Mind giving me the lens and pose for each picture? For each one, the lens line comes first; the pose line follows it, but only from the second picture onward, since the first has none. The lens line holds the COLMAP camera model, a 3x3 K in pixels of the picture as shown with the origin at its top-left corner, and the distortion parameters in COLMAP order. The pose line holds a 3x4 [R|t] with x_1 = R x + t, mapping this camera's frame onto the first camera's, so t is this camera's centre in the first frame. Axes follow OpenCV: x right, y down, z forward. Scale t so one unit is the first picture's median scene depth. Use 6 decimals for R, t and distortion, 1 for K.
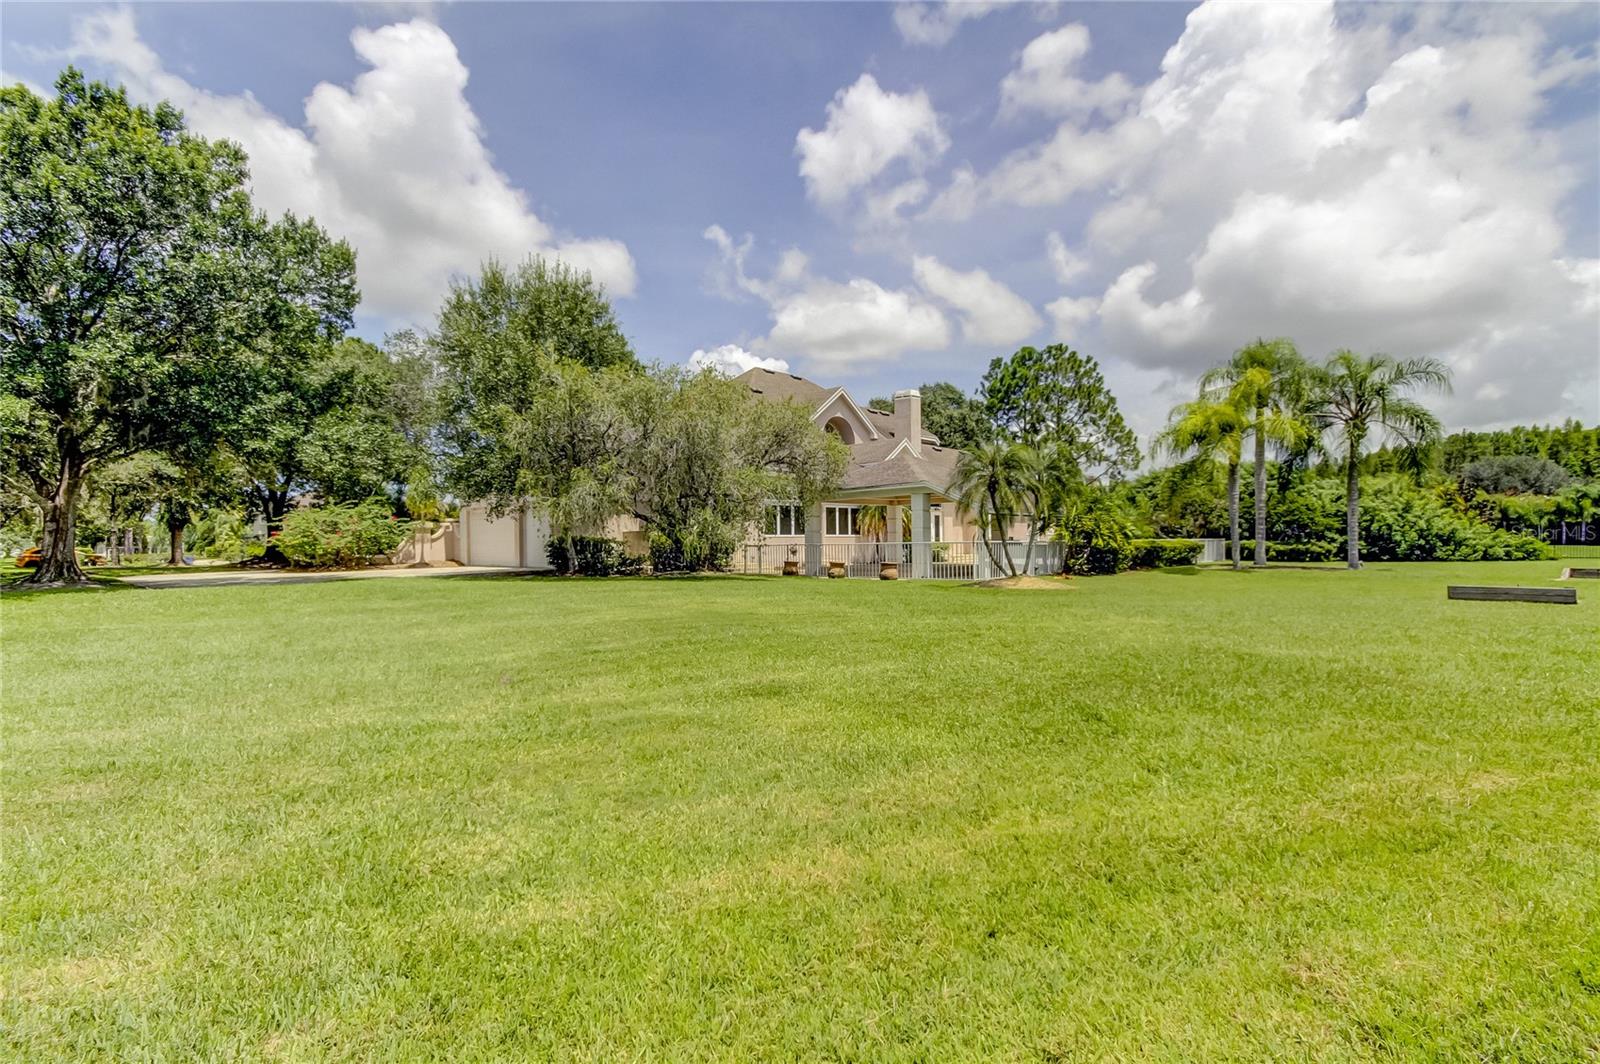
lens RADIAL K [[746.7, 0, 798.5], [0, 746.7, 534.3], [0, 0, 1]] dist [0.001874, 0.000281]
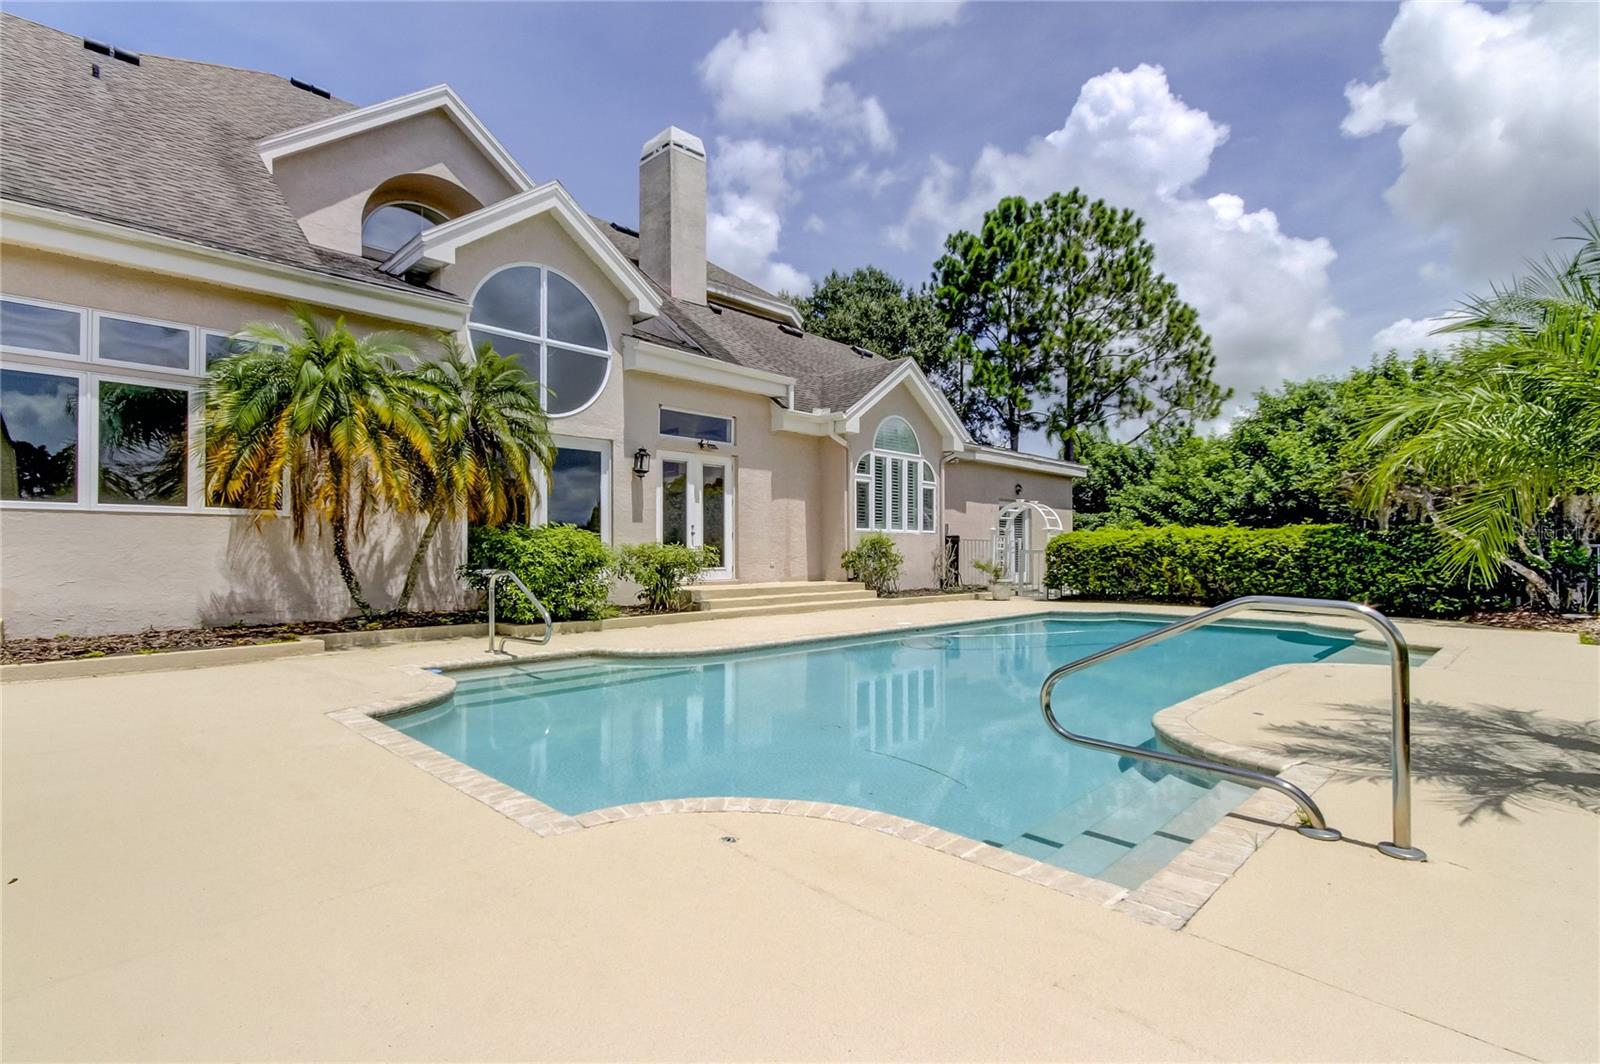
lens RADIAL K [[746.7, 0, 801.5], [0, 746.7, 536.3], [0, 0, 1]] dist [0.001874, 0.000281]
pose [[0.999745, 0.020978, 0.008299, 0.156733], [-0.020996, 0.999777, 0.002044, 0.001708], [-0.008254, -0.002218, 0.999963, 0.469773]]
